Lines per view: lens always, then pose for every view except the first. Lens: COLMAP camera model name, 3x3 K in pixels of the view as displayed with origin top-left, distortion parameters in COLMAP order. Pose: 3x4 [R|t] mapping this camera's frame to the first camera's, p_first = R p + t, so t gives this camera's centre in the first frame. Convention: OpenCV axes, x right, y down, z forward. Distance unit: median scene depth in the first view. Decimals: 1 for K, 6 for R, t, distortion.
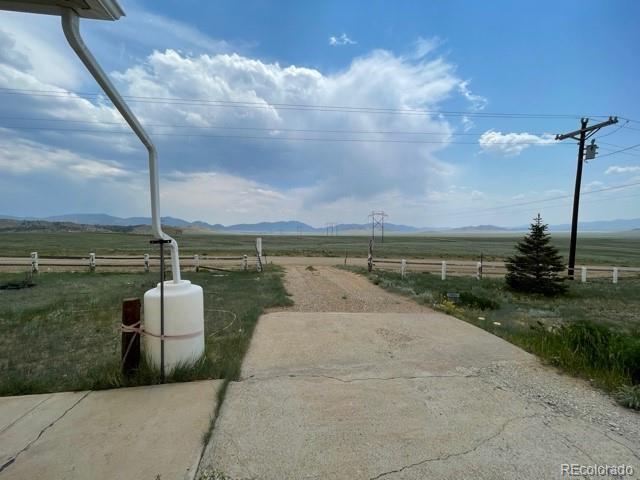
lens RADIAL K [[258.6, 0, 320.0], [0, 258.6, 240.0], [0, 0, 1]] dist [-0.002140, 0.000679]
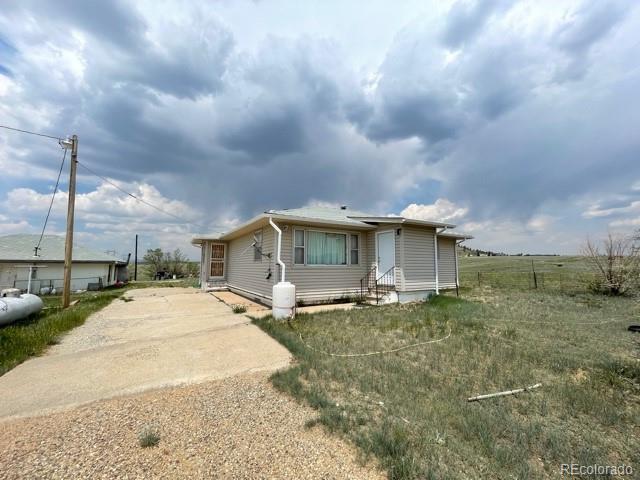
lens RADIAL K [[258.6, 0, 320.0], [0, 258.6, 240.0], [0, 0, 1]] dist [-0.002140, 0.000679]
pose [[-0.920095, -0.038034, -0.389845, 0.058735], [-0.014732, 0.997931, -0.062591, -0.073426], [0.391419, -0.051846, -0.918751, 3.094724]]
